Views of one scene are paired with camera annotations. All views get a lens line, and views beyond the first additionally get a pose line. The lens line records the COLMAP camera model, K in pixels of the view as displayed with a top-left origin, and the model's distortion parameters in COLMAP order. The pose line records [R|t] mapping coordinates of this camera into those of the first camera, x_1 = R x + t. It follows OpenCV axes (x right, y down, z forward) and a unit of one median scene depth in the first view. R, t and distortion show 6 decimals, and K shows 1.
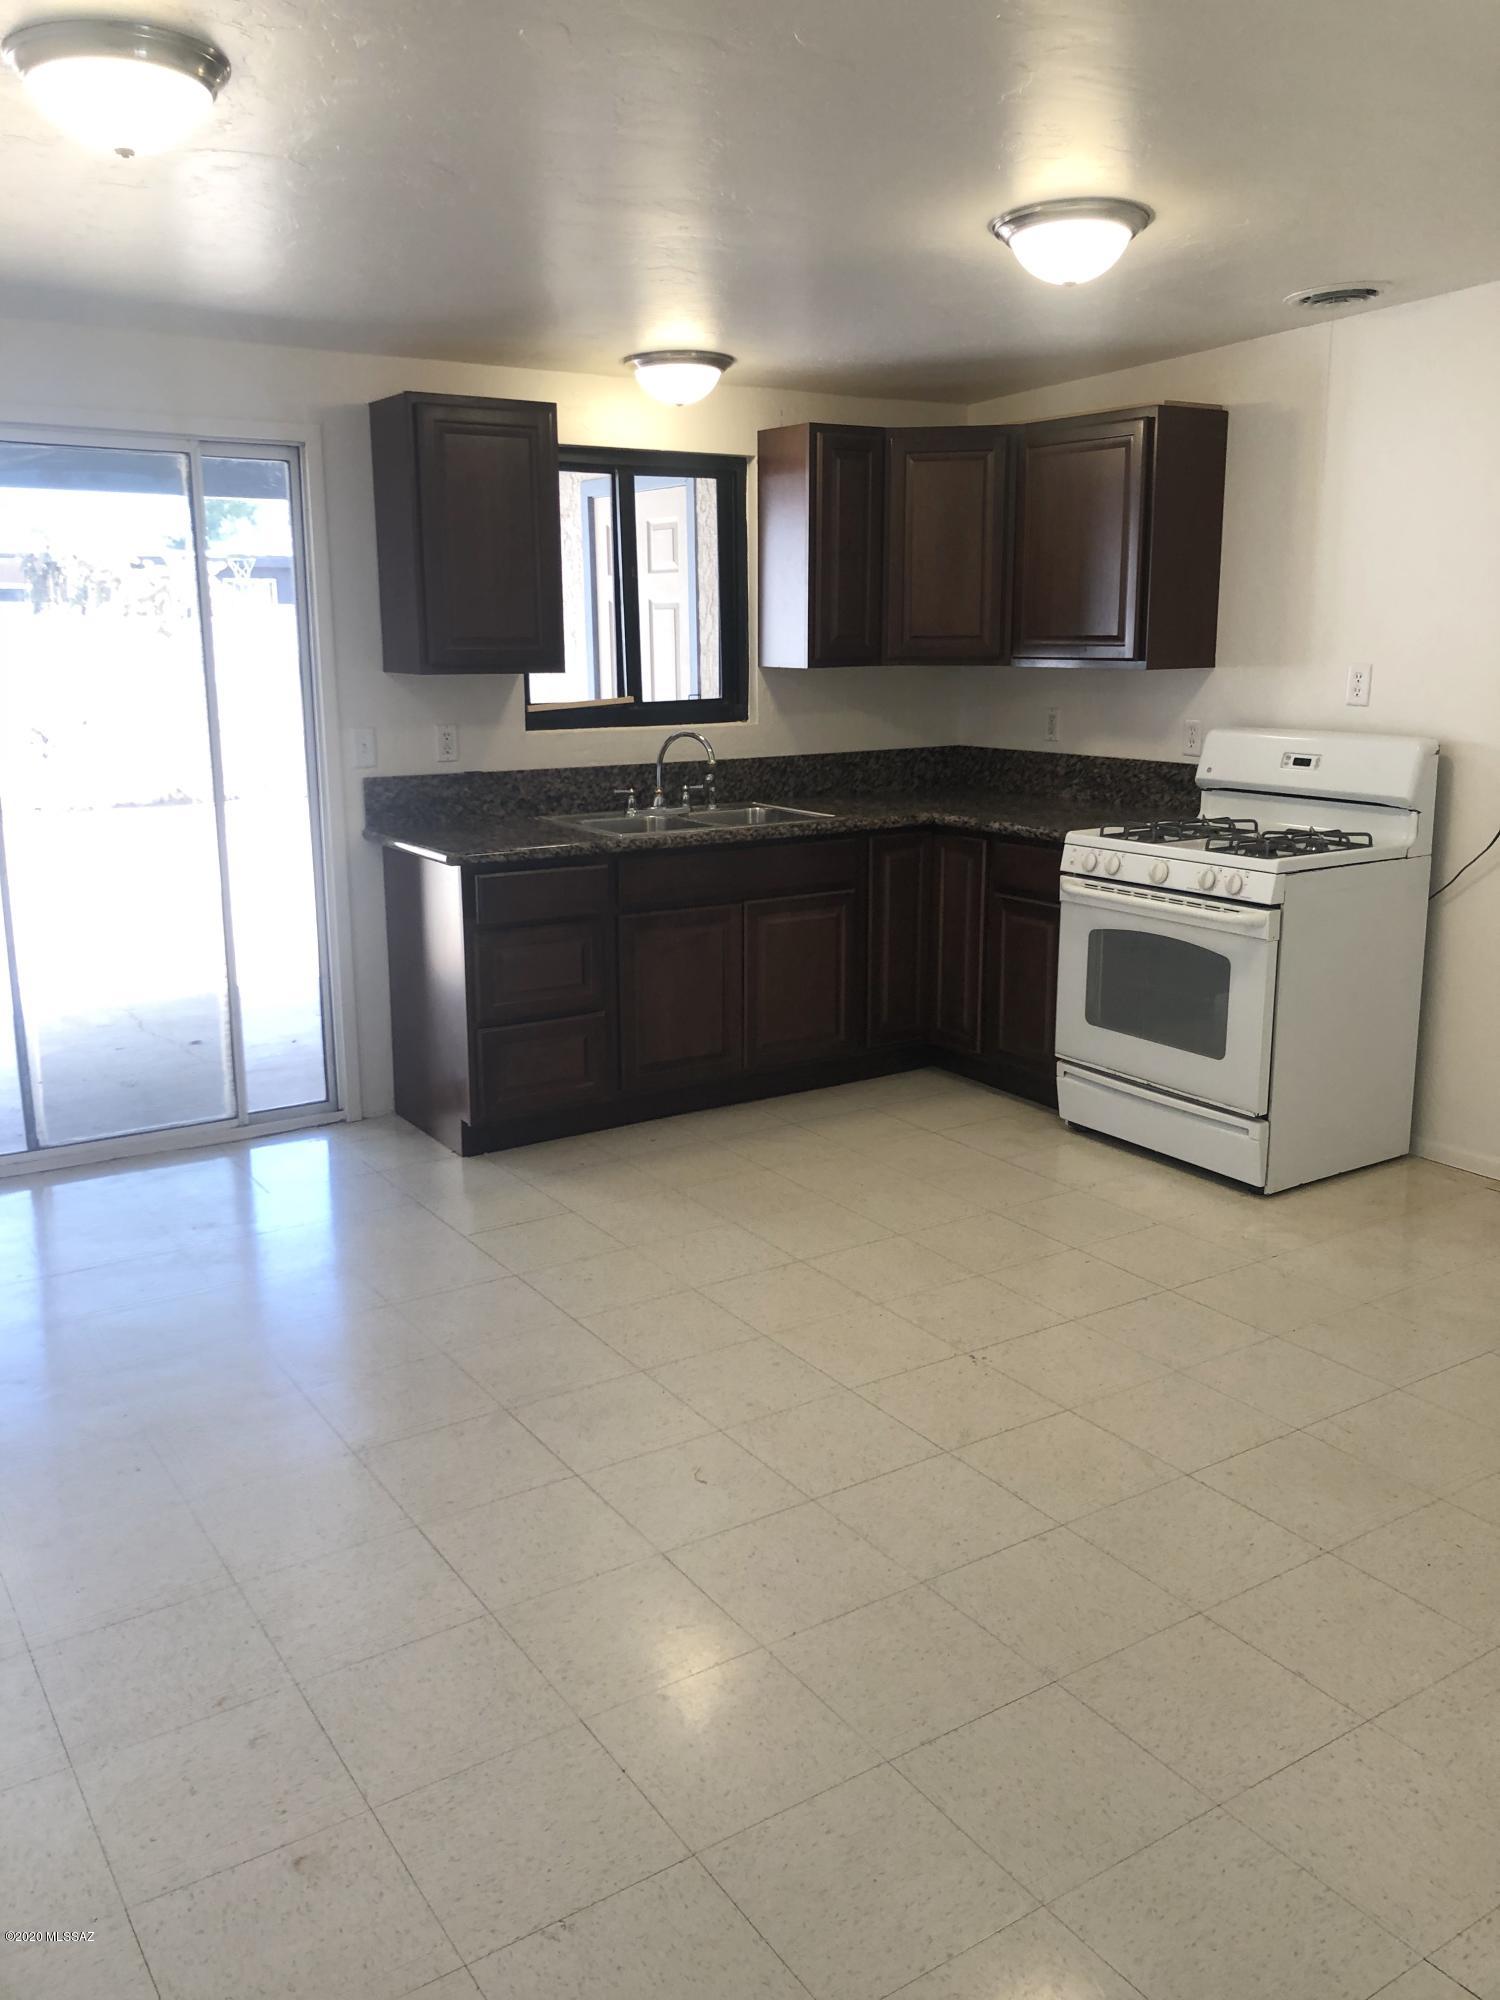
lens RADIAL K [[1646.7, 0, 750.0], [0, 1646.7, 1000.0], [0, 0, 1]] dist [0.002912, -0.000435]
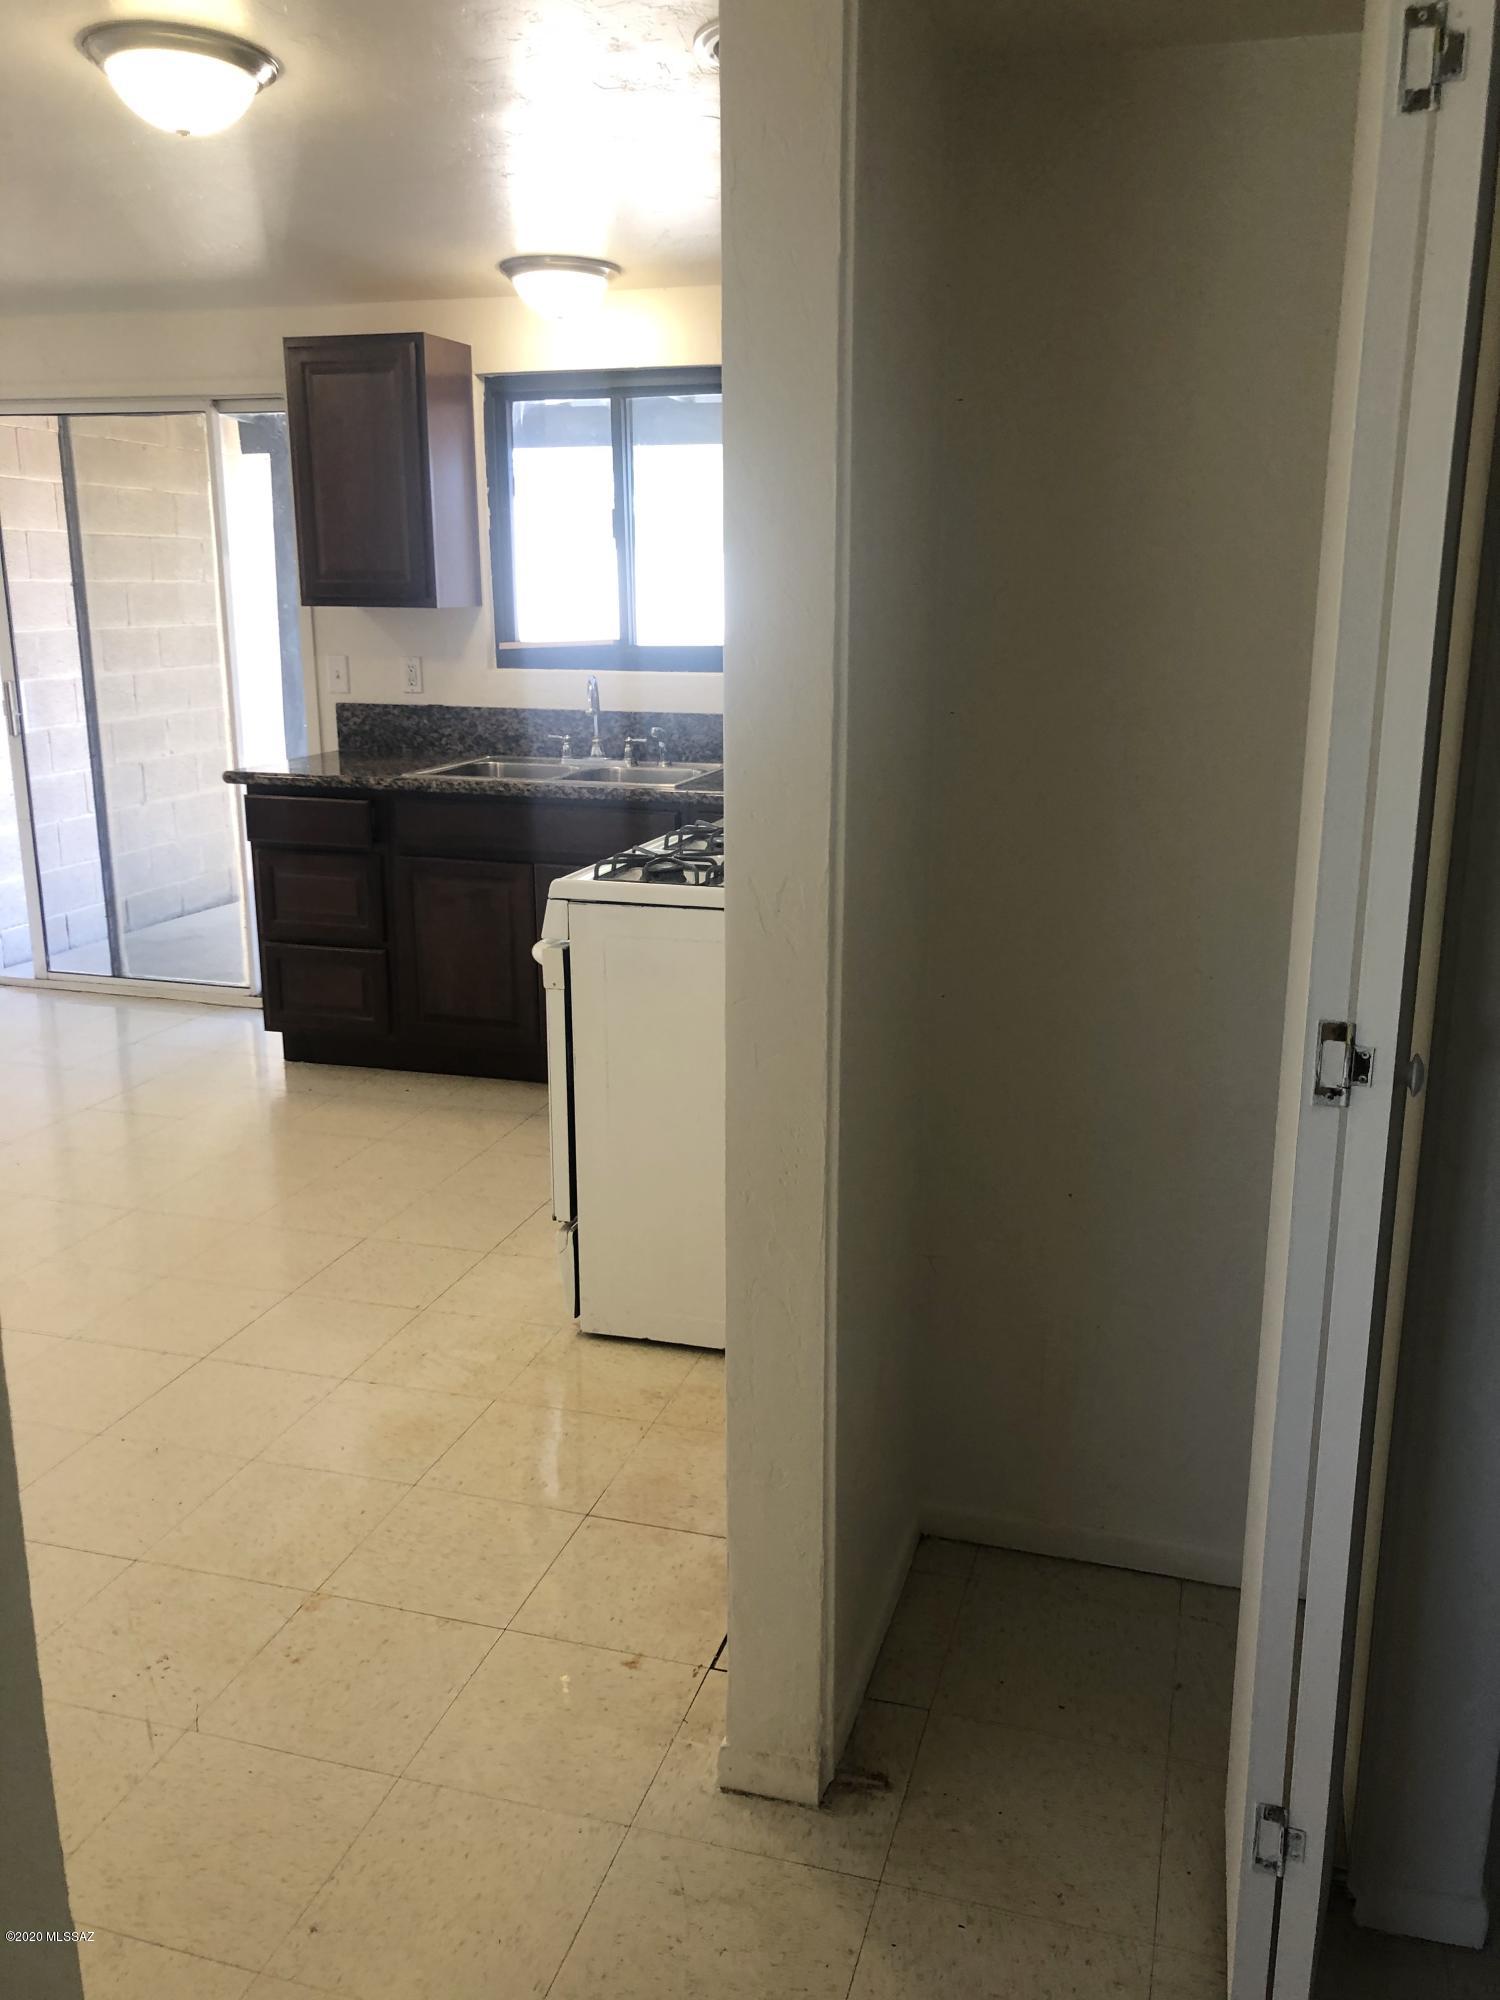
lens RADIAL K [[1646.7, 0, 750.0], [0, 1646.7, 1000.0], [0, 0, 1]] dist [0.002912, -0.000435]
pose [[0.645167, 0.200677, -0.737216, 0.760242], [-0.167732, 0.978553, 0.119582, -0.115744], [0.745403, 0.046504, 0.664991, 0.478693]]
